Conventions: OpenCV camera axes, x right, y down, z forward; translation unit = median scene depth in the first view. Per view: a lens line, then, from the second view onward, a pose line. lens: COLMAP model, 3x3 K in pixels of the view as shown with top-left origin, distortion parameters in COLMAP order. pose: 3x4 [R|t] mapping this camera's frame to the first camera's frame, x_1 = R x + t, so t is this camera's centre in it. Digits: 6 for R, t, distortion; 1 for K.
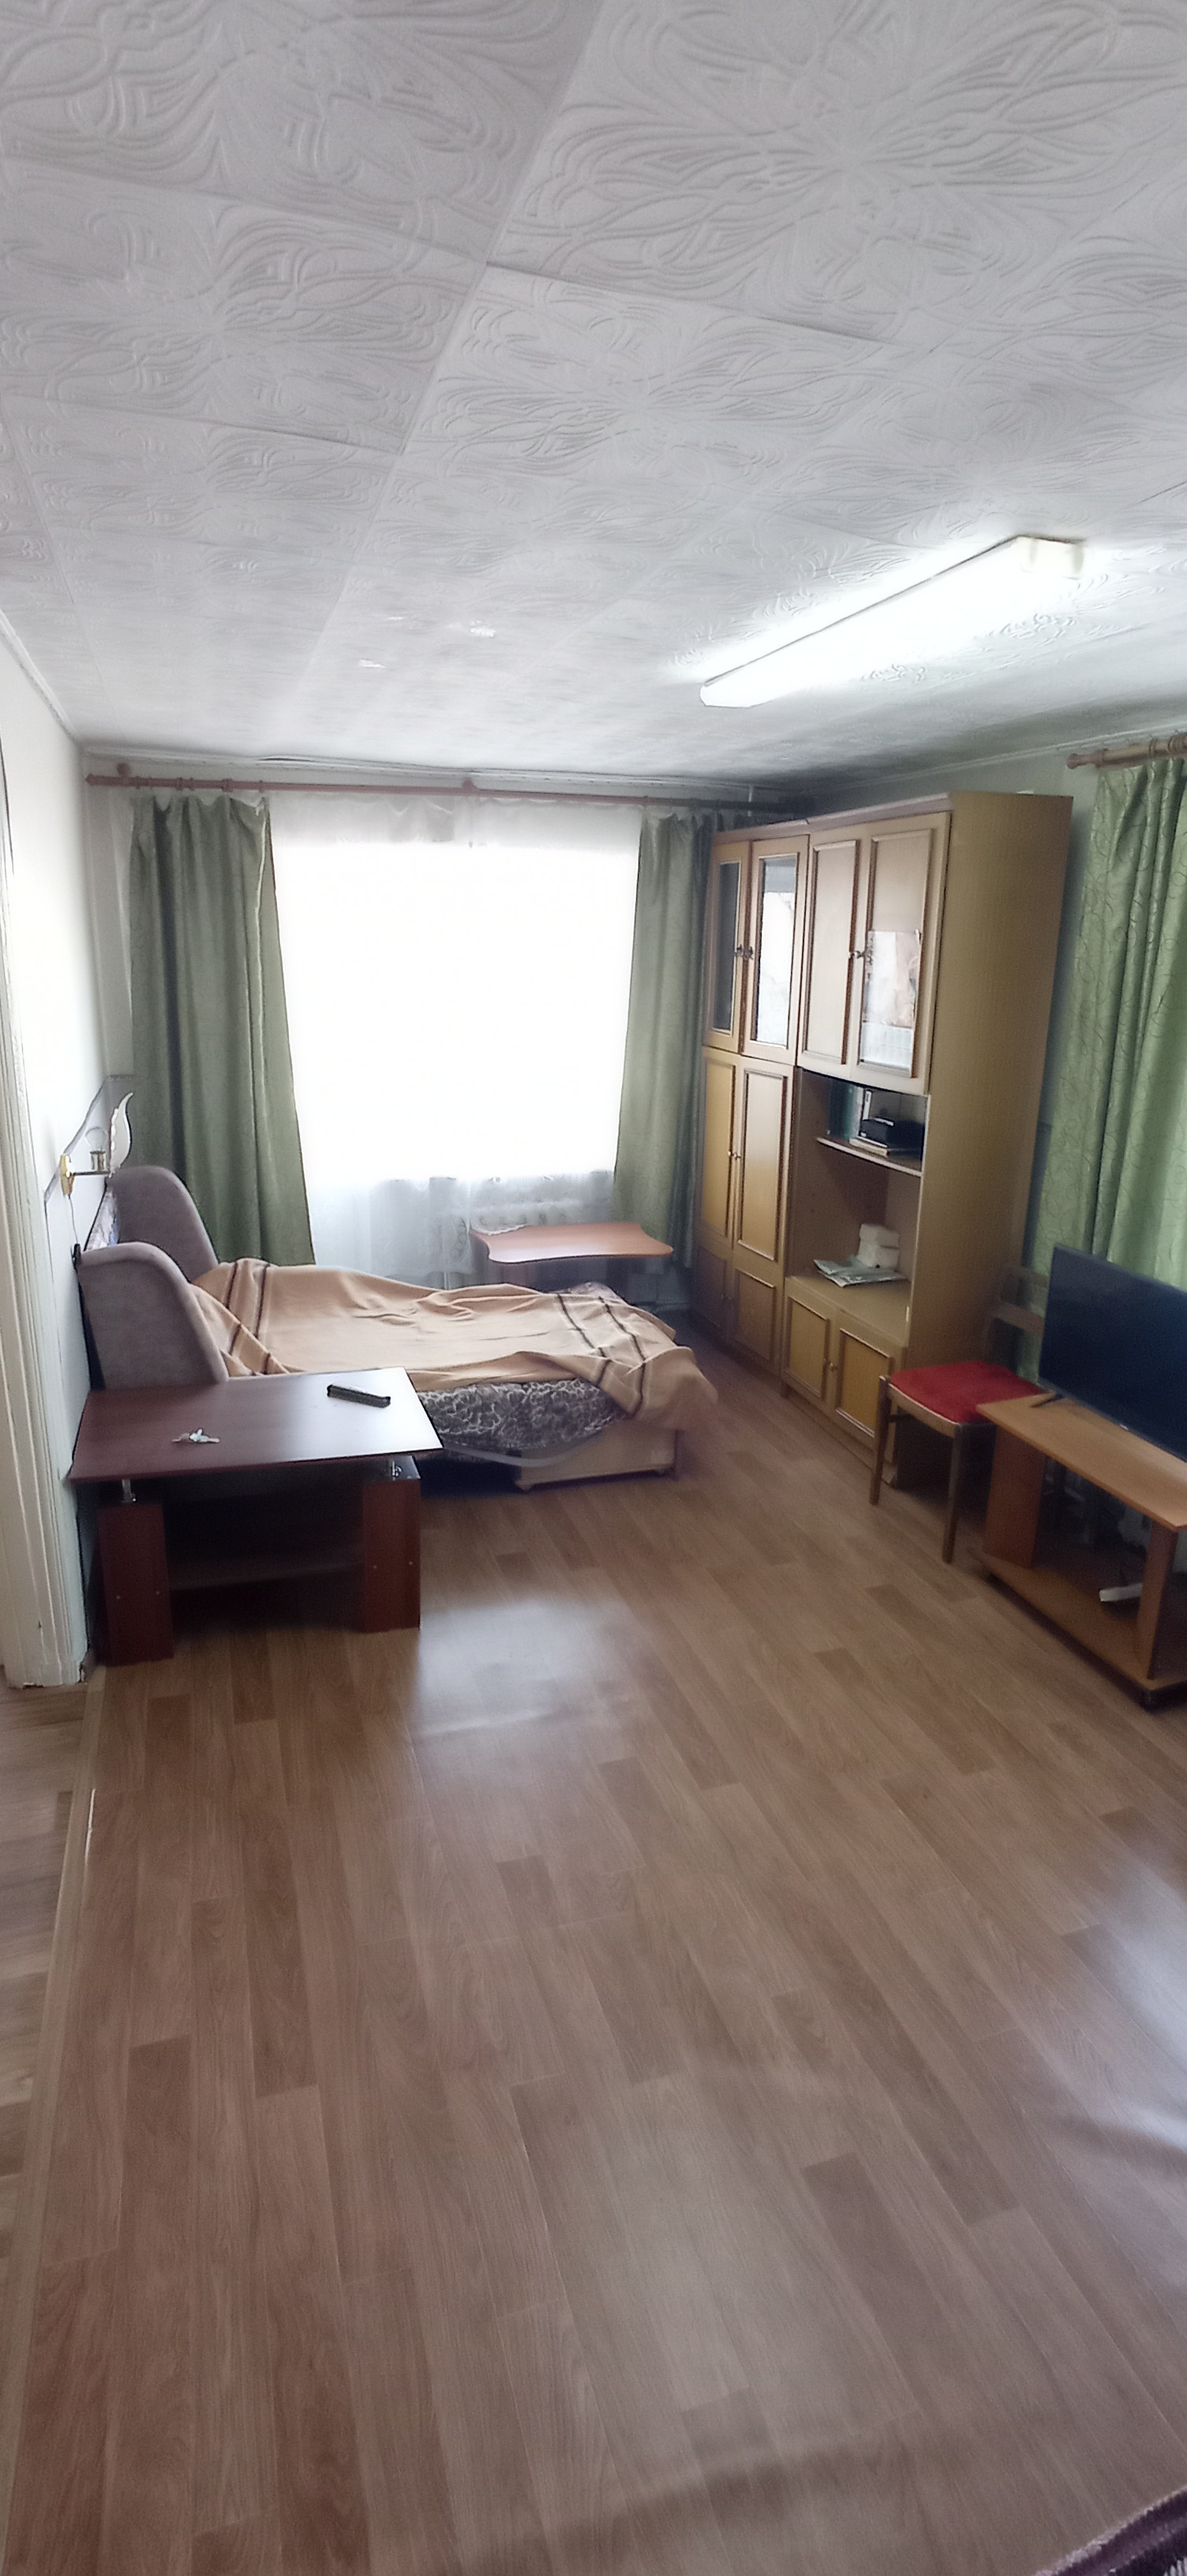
lens RADIAL K [[1169.3, 0, 581.7], [0, 1169.3, 1302.1], [0, 0, 1]] dist [-0.047702, 0.017606]
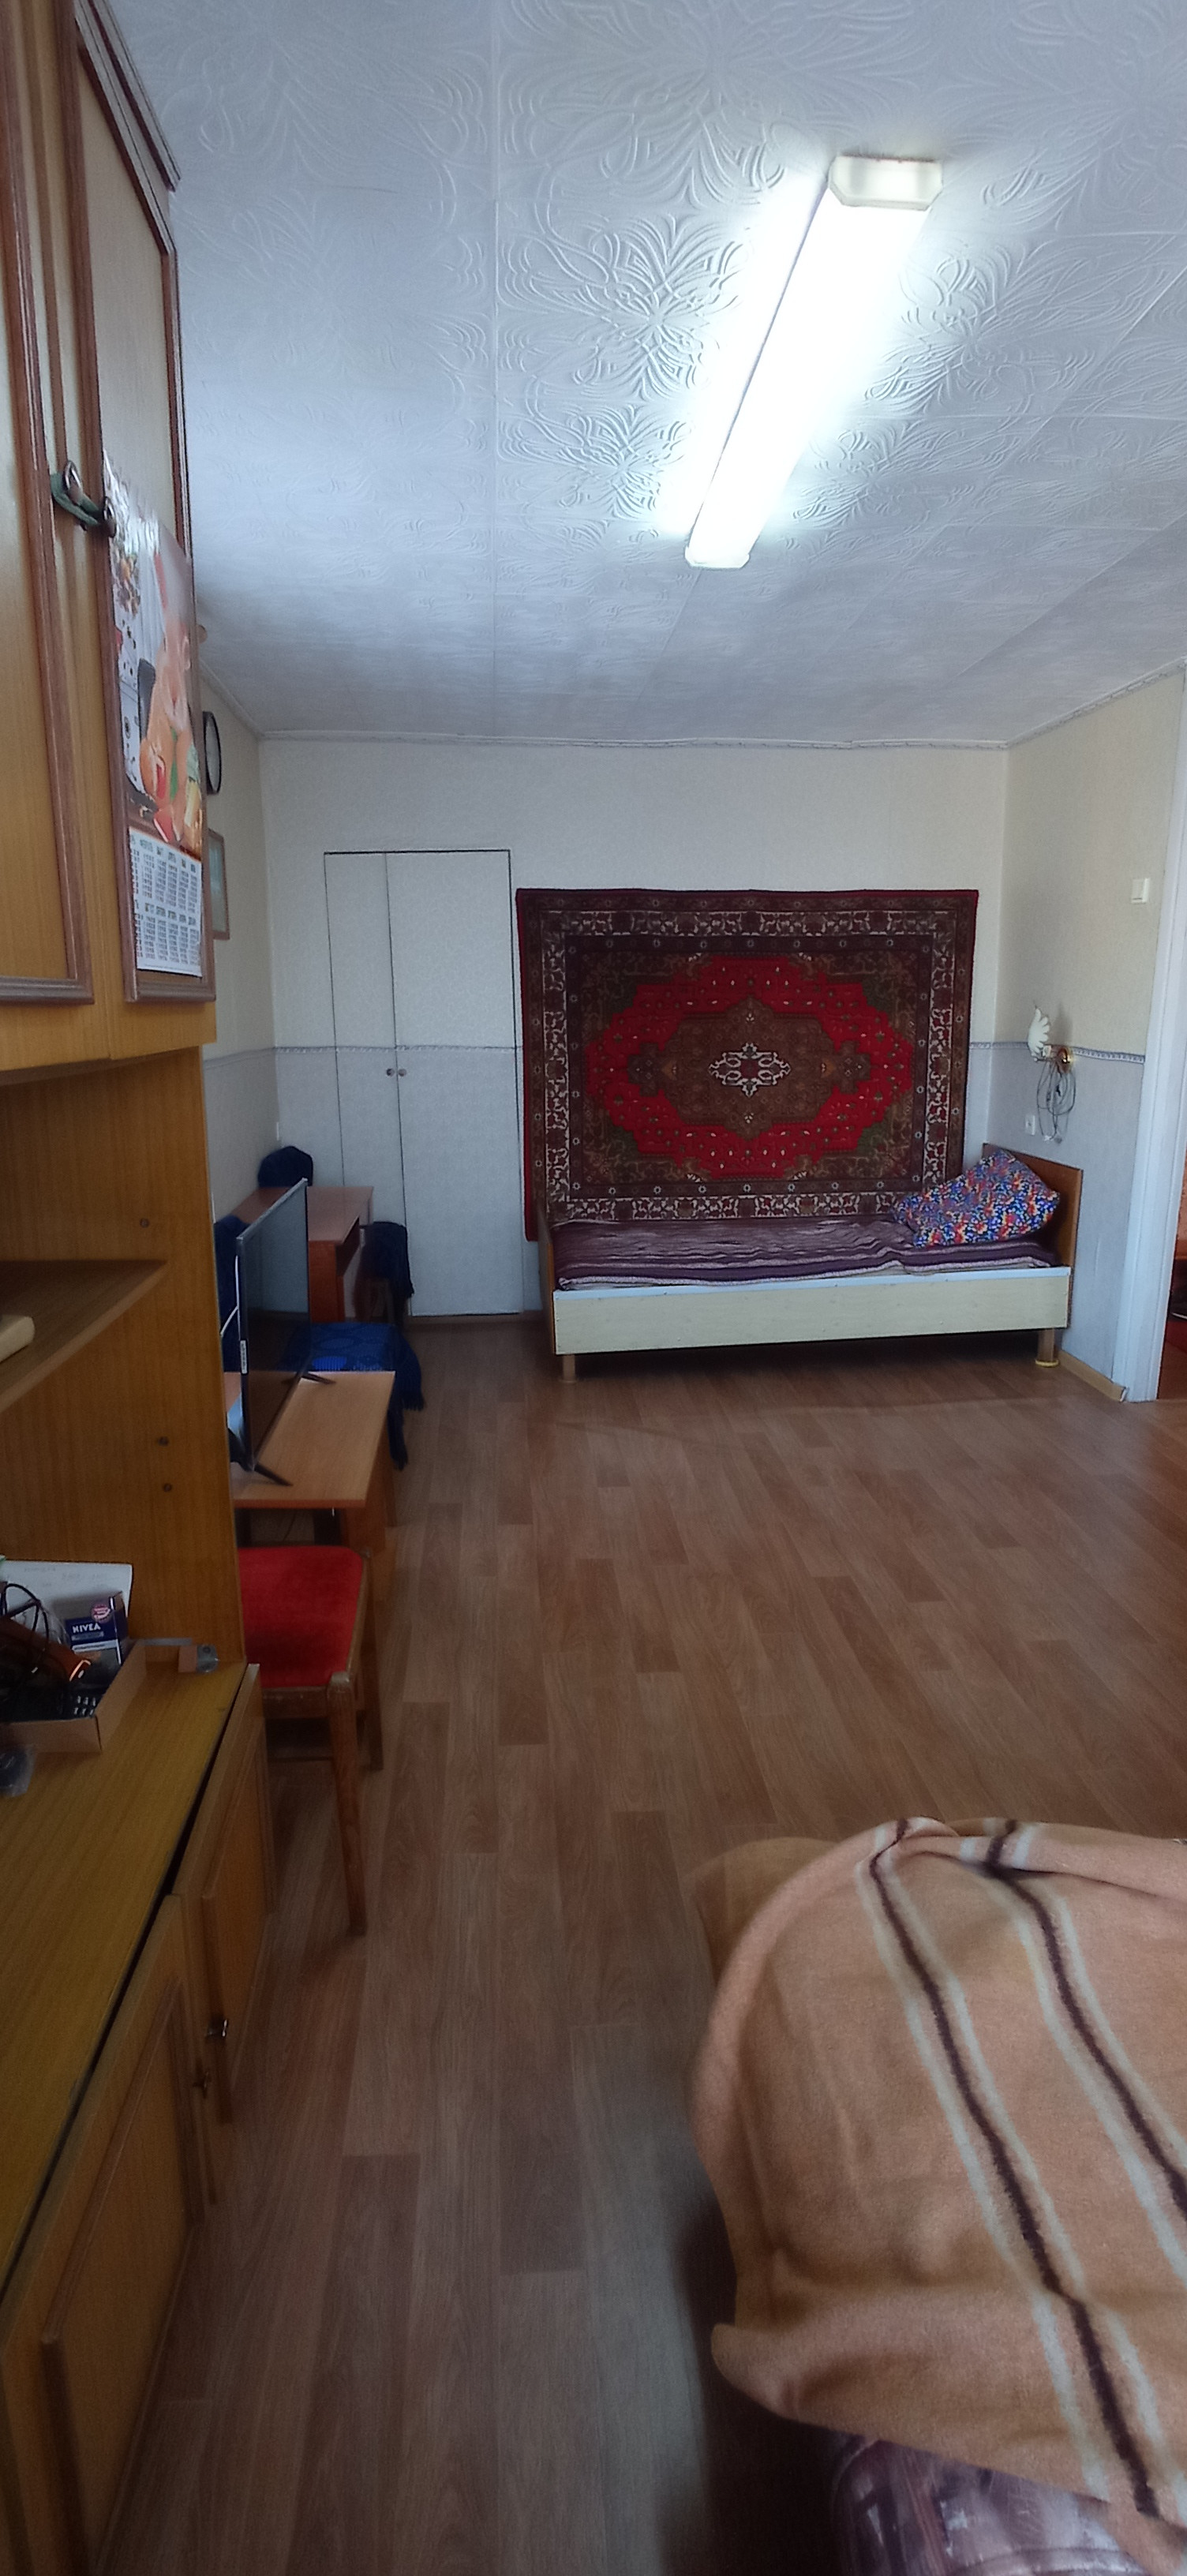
lens RADIAL K [[1169.3, 0, 571.6], [0, 1169.3, 1293.3], [0, 0, 1]] dist [-0.047702, 0.017606]
pose [[-0.969582, -0.072149, 0.233891, 0.097970], [0.059971, 0.856418, 0.512788, -0.335971], [-0.237306, 0.511217, -0.826041, 1.507876]]
